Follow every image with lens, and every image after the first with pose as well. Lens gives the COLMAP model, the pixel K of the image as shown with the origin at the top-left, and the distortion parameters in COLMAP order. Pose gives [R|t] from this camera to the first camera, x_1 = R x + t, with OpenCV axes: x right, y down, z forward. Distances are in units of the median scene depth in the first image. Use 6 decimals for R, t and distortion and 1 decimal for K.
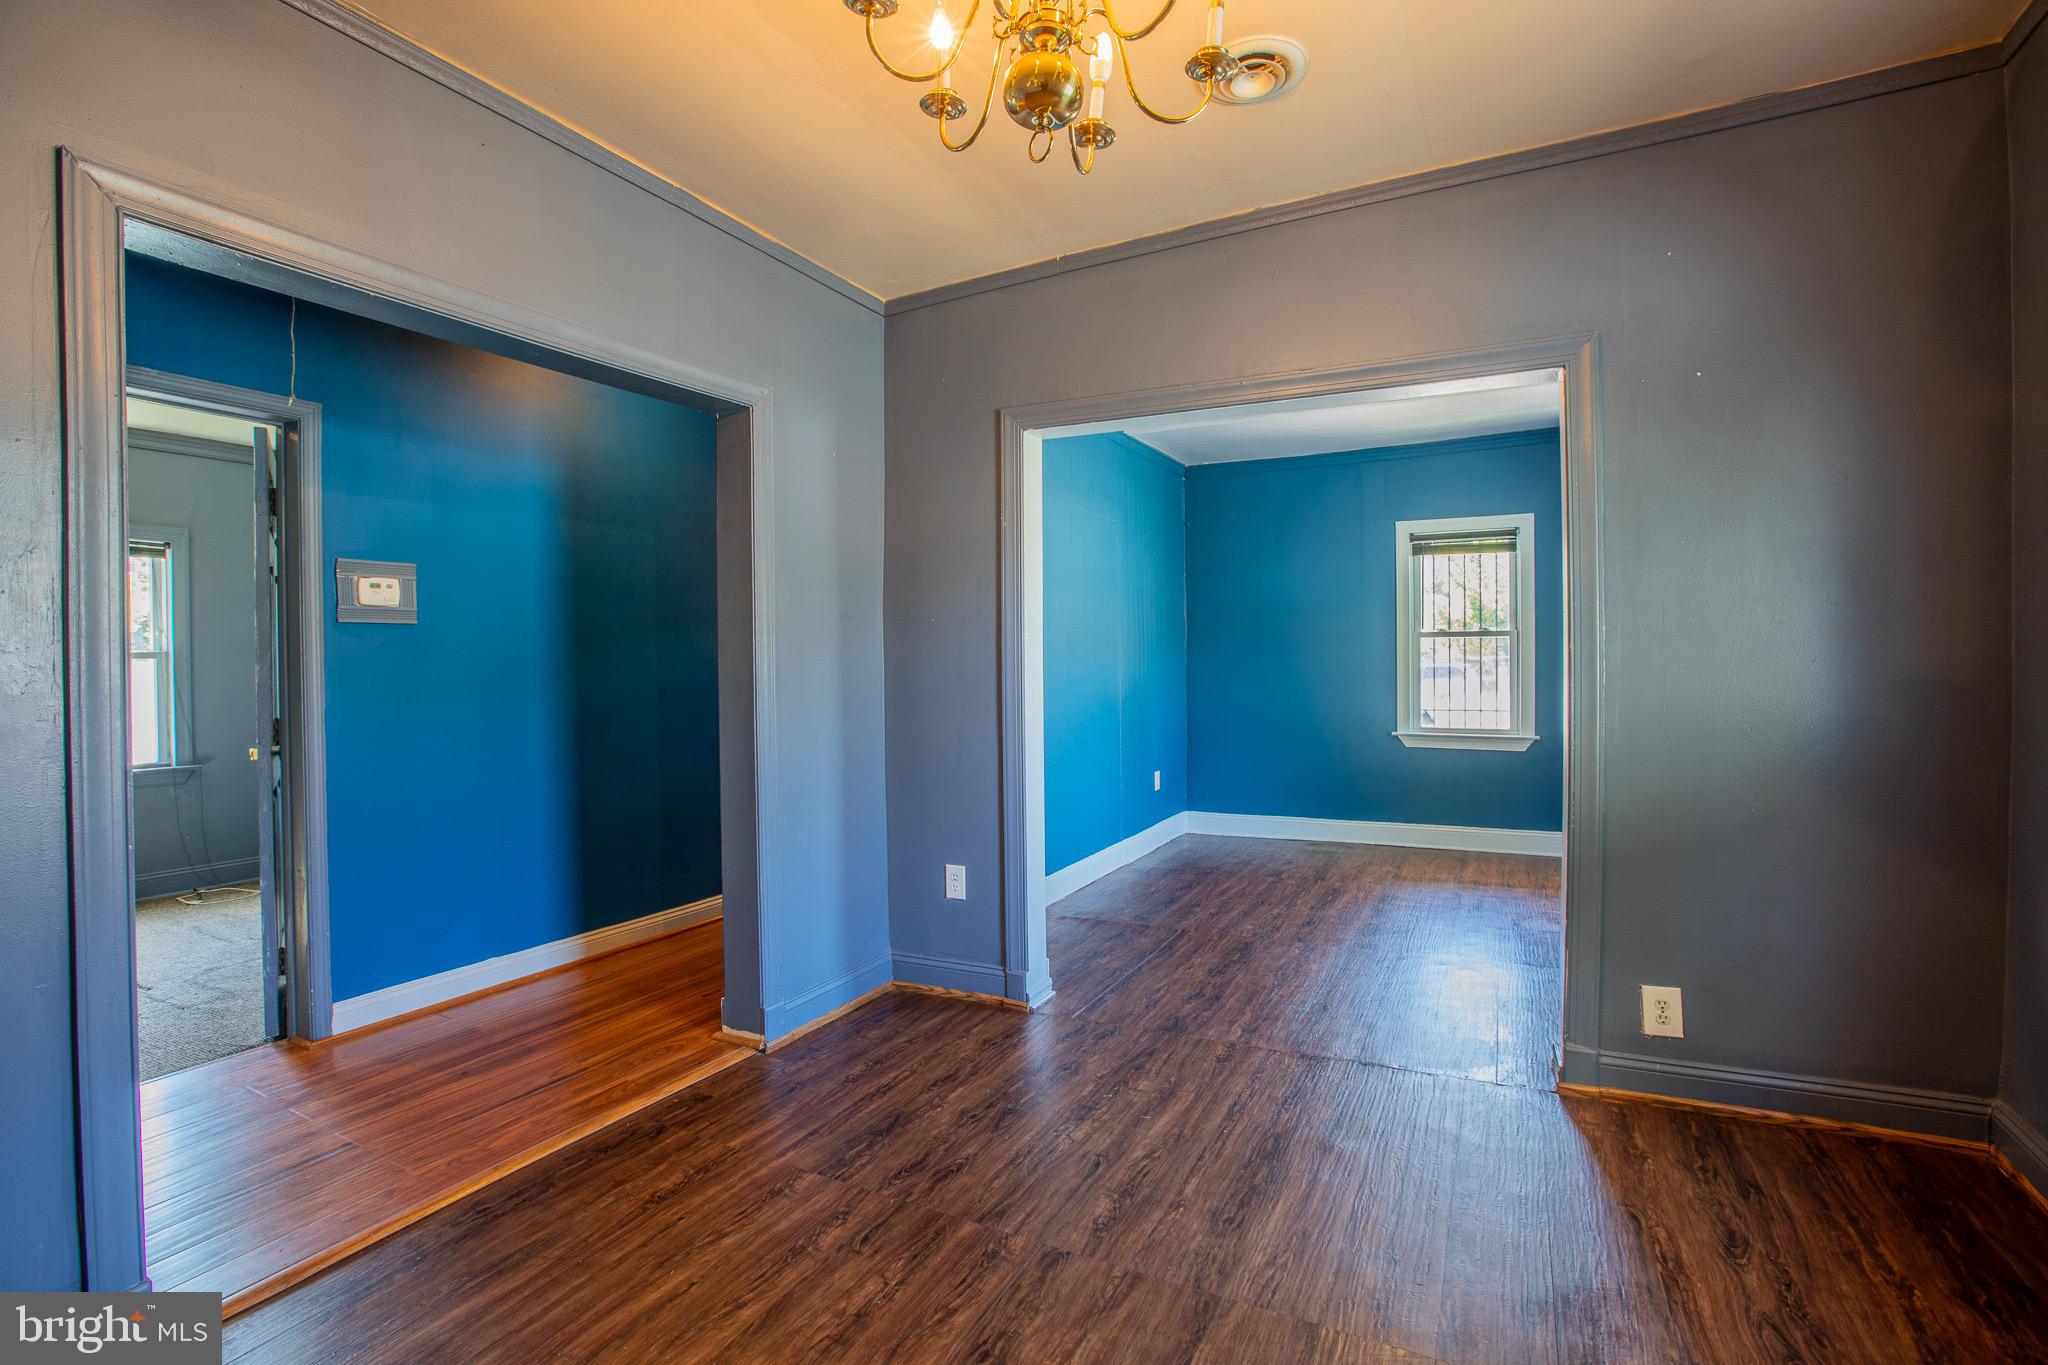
lens RADIAL K [[936.3, 0, 1025.4], [0, 936.3, 673.0], [0, 0, 1]] dist [-0.036711, 0.010311]
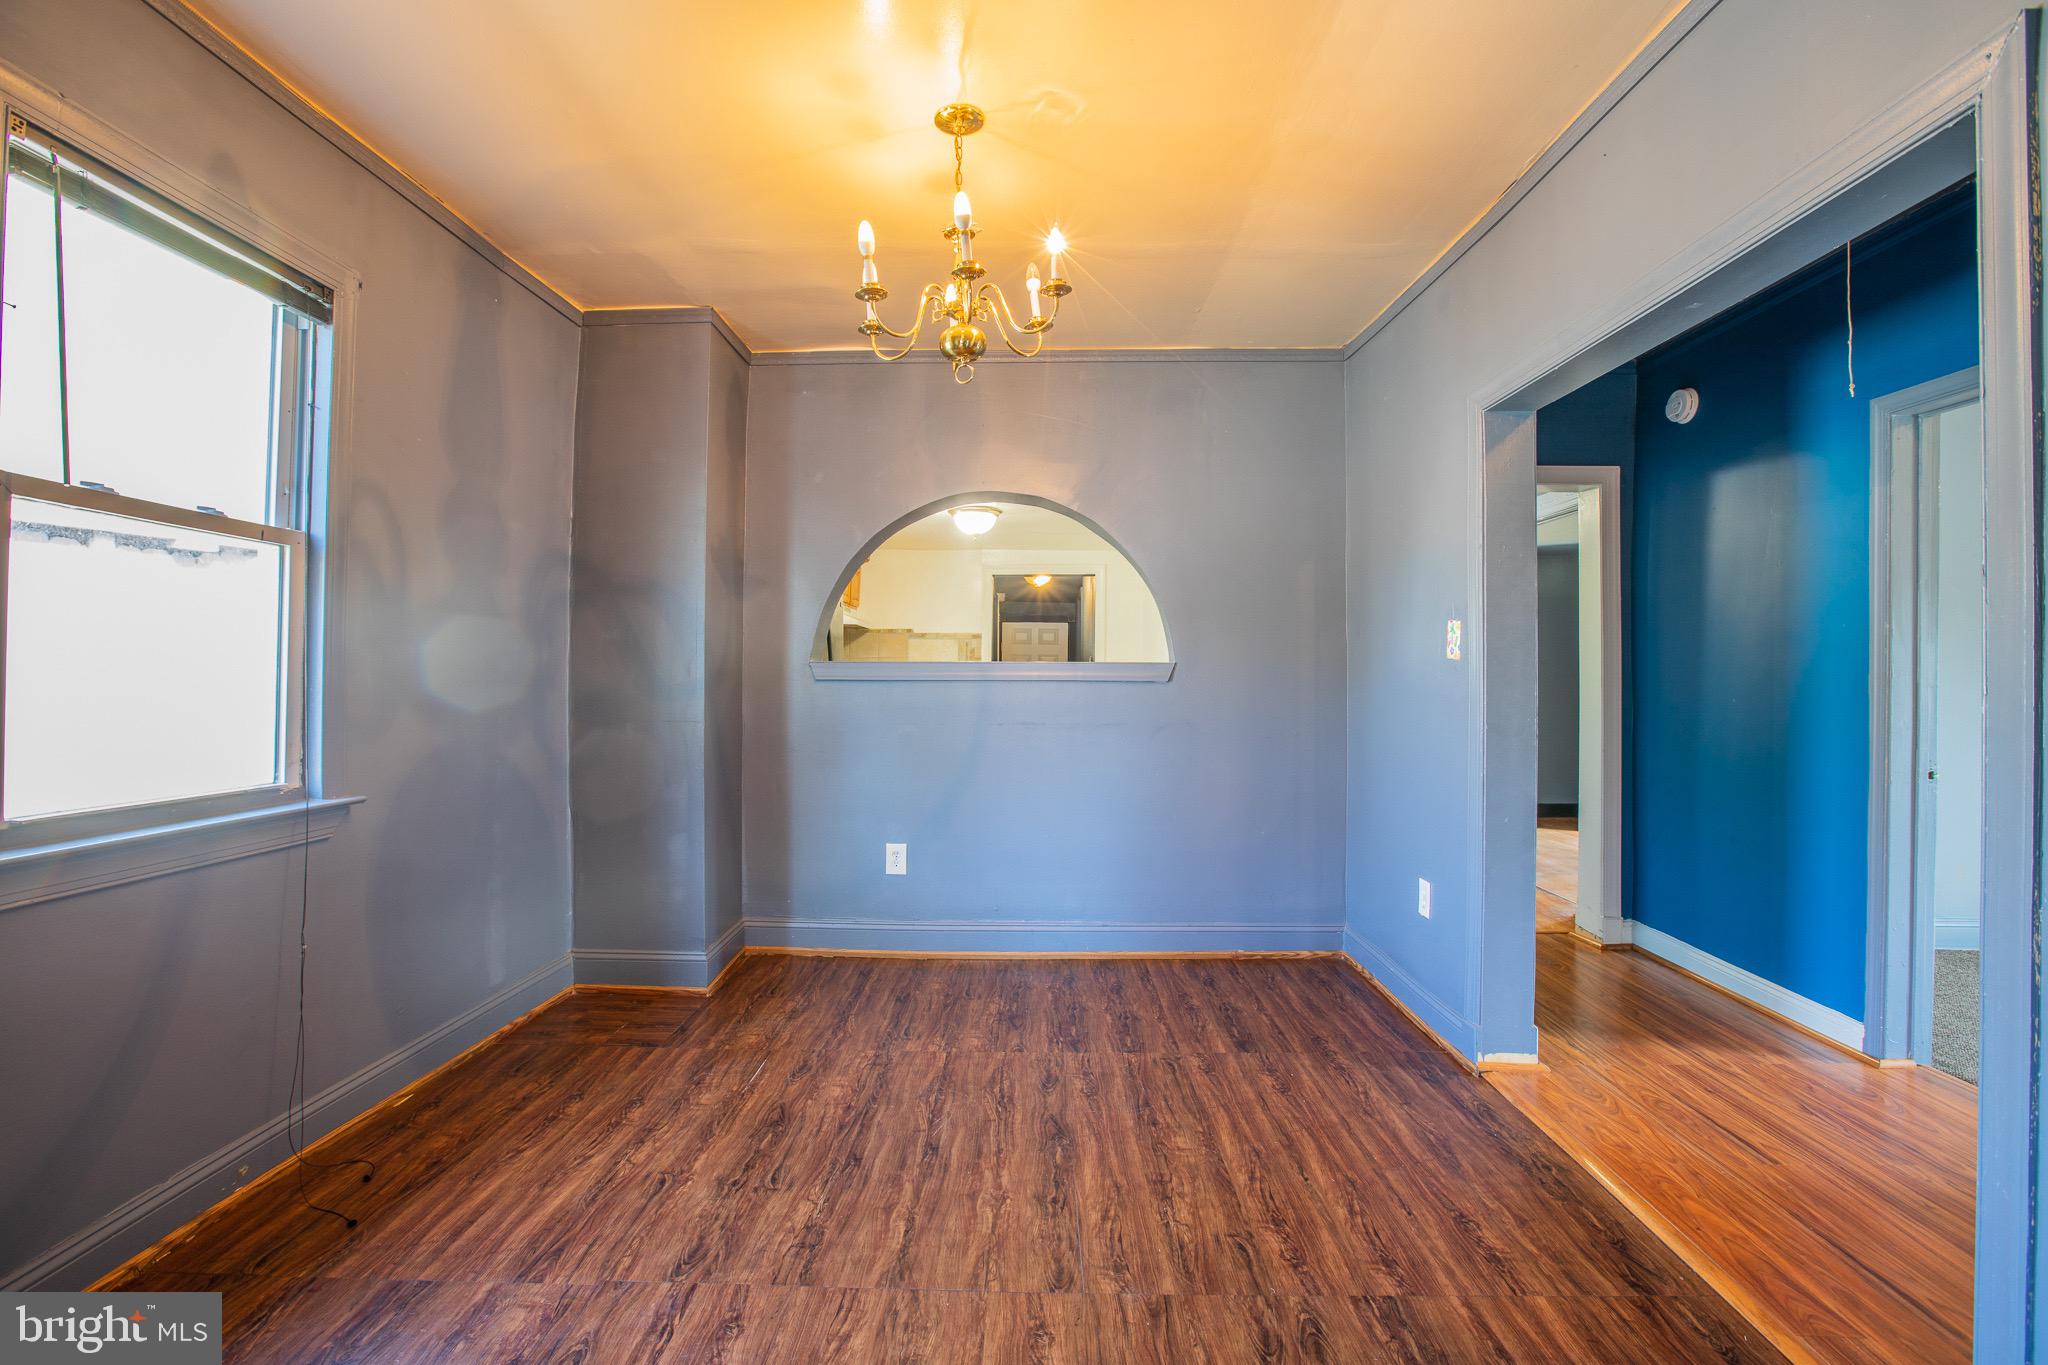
lens RADIAL K [[936.3, 0, 1030.3], [0, 936.3, 677.6], [0, 0, 1]] dist [-0.036711, 0.010311]
pose [[-0.889236, 0.010927, -0.457317, 0.488568], [0.001214, 0.999768, 0.021528, -0.028701], [0.457446, 0.018588, -0.889043, 1.795252]]
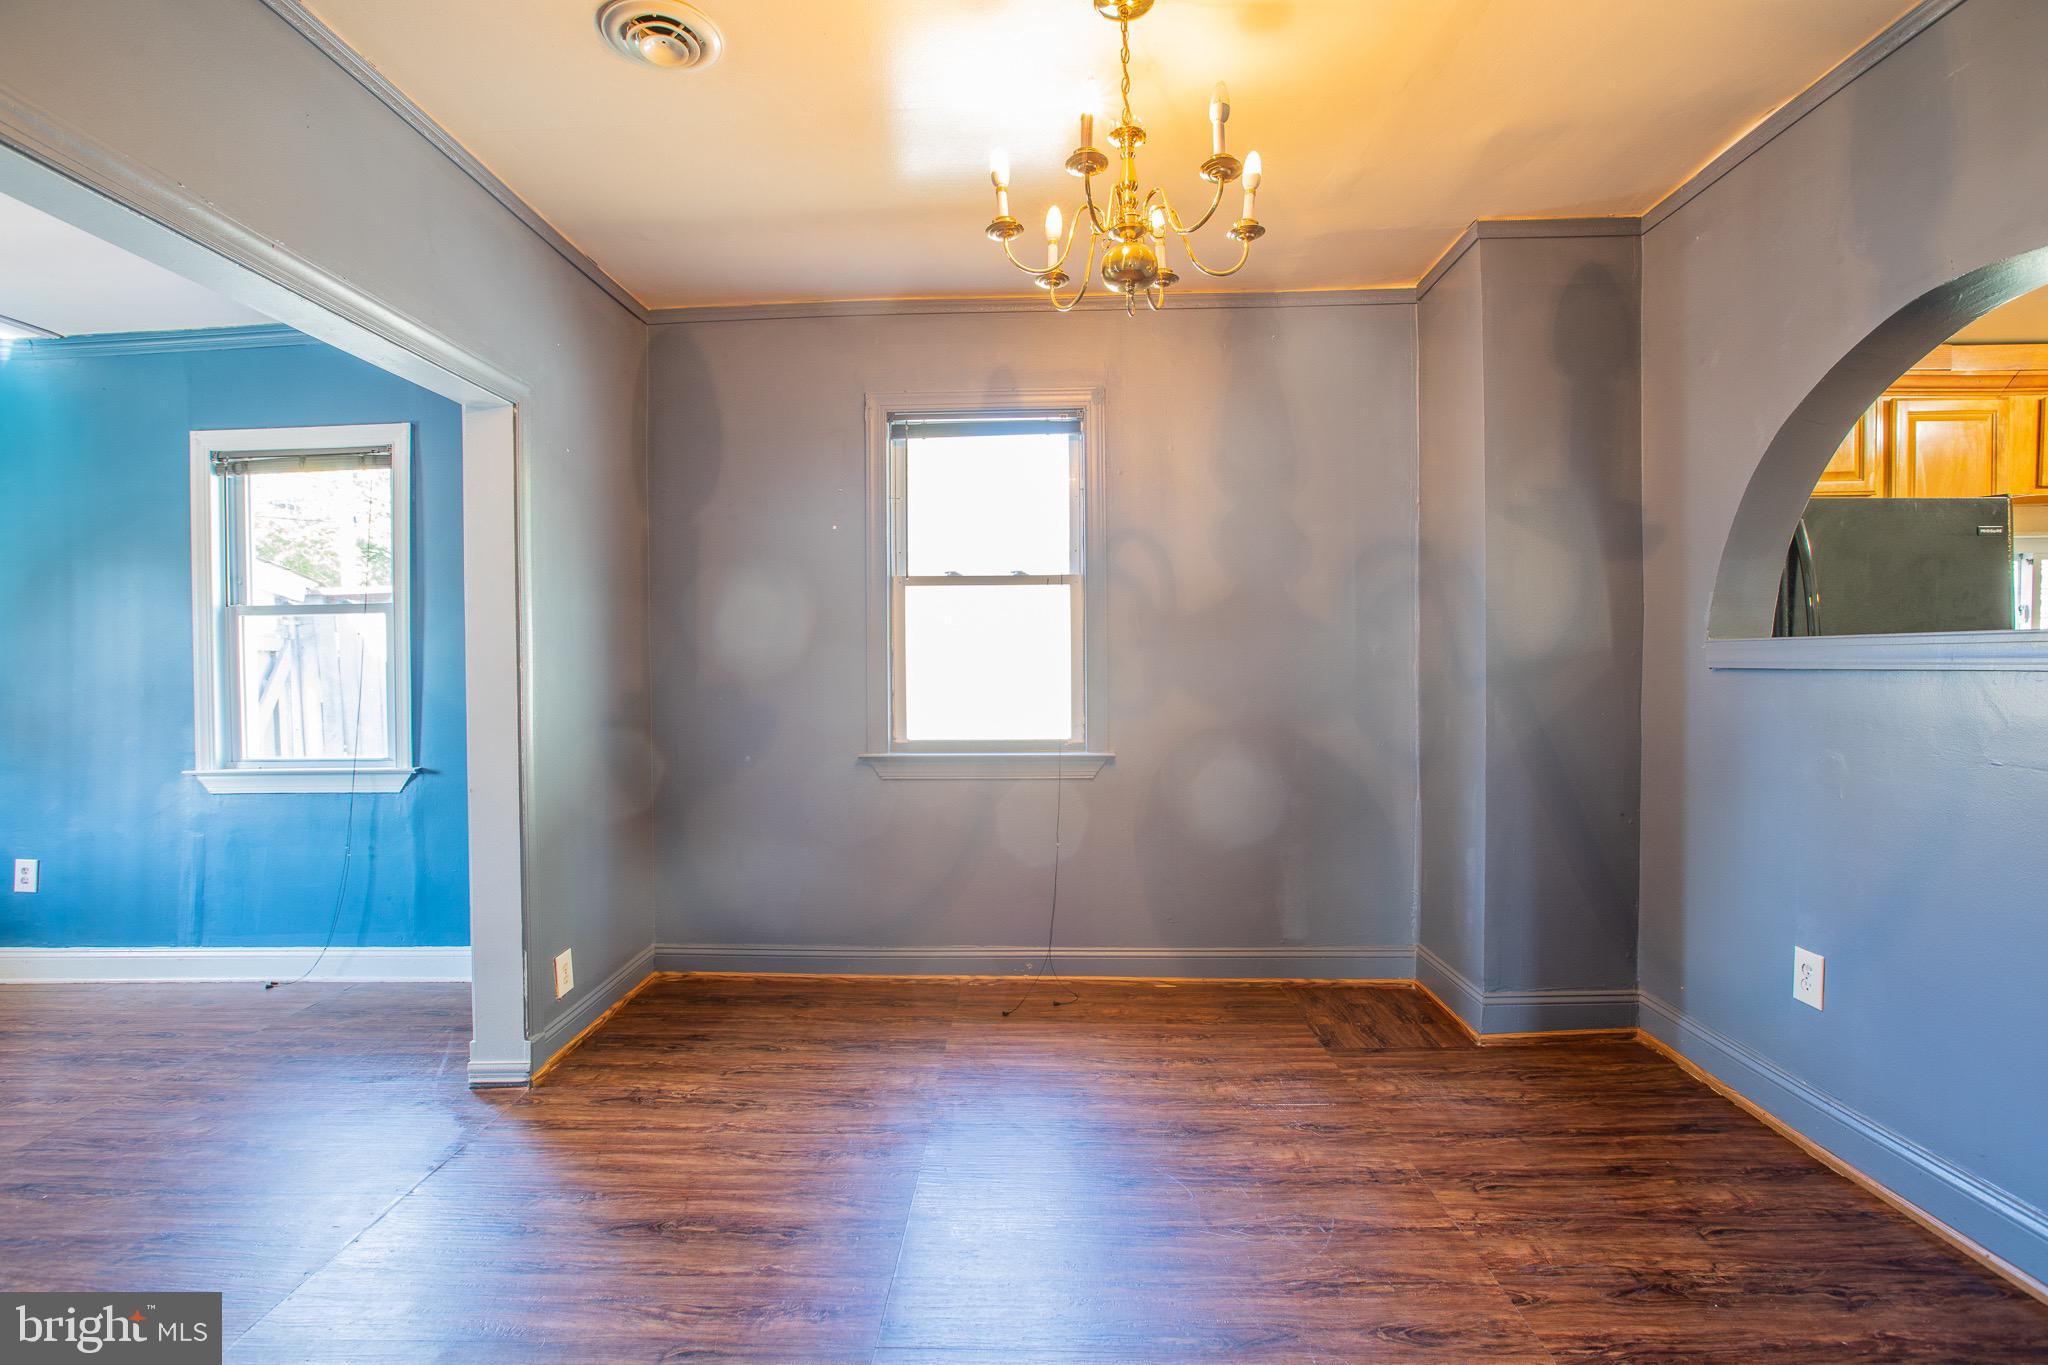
lens RADIAL K [[936.3, 0, 1011.4], [0, 936.3, 669.5], [0, 0, 1]] dist [-0.036711, 0.010311]
pose [[-0.432018, 0.013279, 0.901767, -0.818716], [0.033011, 0.999454, 0.001098, -0.012270], [-0.901261, 0.030243, -0.432220, 1.234794]]
